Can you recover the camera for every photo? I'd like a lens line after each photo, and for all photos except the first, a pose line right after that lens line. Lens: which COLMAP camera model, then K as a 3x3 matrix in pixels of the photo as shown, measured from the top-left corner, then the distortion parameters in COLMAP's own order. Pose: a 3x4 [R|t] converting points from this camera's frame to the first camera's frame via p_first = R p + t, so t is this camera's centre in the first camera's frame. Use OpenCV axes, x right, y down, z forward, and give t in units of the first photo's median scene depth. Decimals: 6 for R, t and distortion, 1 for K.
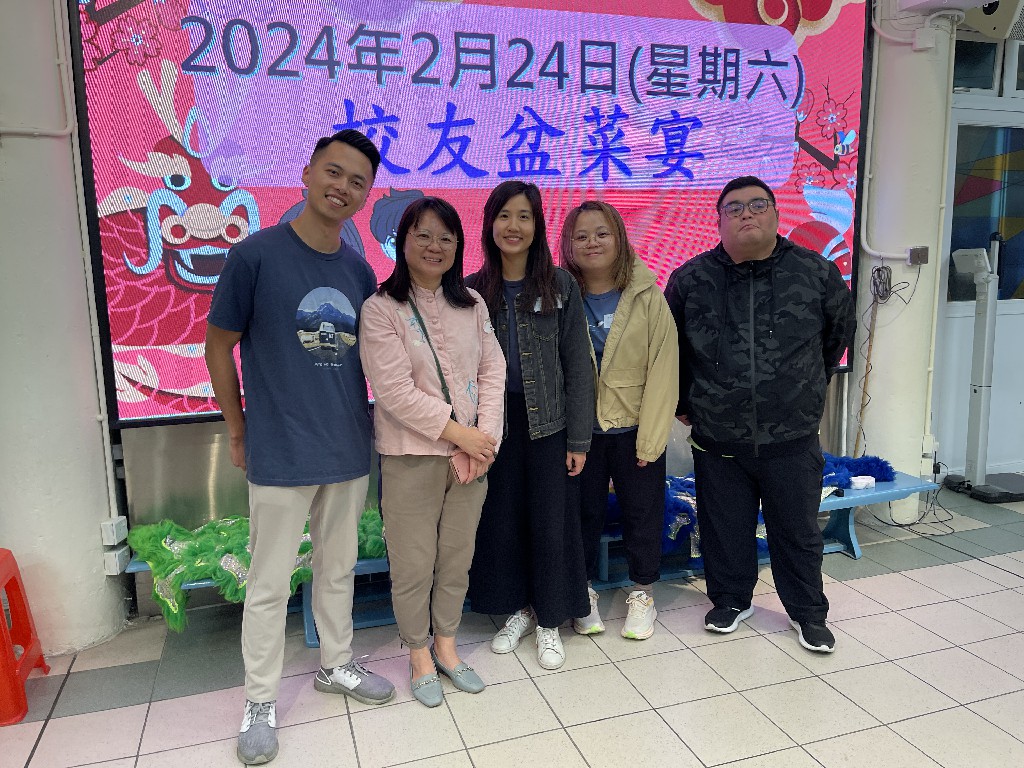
lens RADIAL K [[788.0, 0, 506.7], [0, 788.0, 382.6], [0, 0, 1]] dist [0.067398, -0.099116]
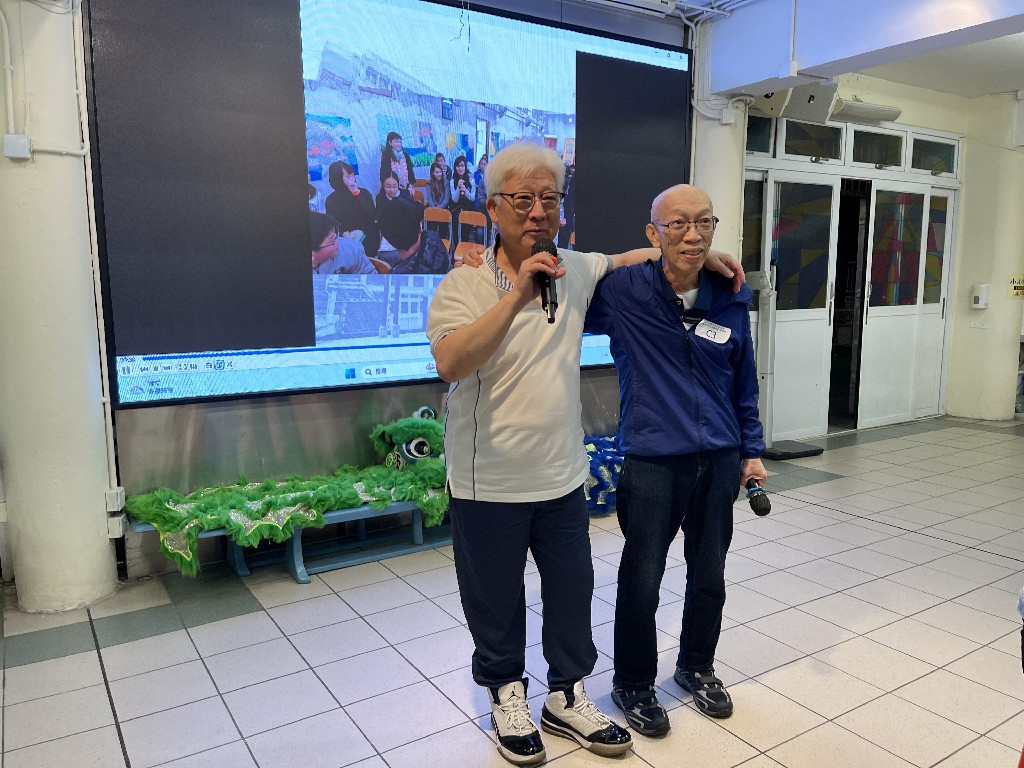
lens RADIAL K [[788.0, 0, 521.4], [0, 788.0, 386.8], [0, 0, 1]] dist [0.067398, -0.099116]
pose [[0.964537, -0.020654, 0.263137, -0.208554], [0.027438, 0.999378, -0.022133, 0.060203], [-0.262516, 0.028568, 0.964505, -0.236608]]
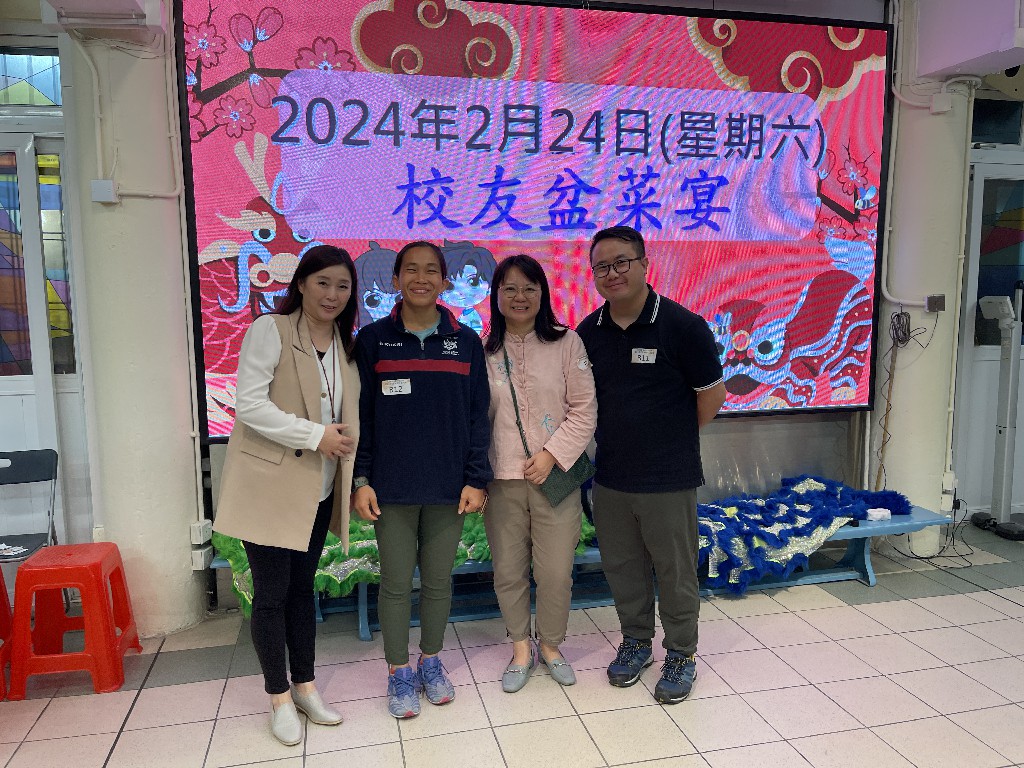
lens RADIAL K [[788.0, 0, 510.3], [0, 788.0, 387.3], [0, 0, 1]] dist [0.067398, -0.099116]
pose [[0.996914, 0.021464, -0.075510, 0.036600], [-0.023920, 0.999209, -0.031779, 0.000979], [0.074768, 0.033487, 0.996639, -0.117607]]
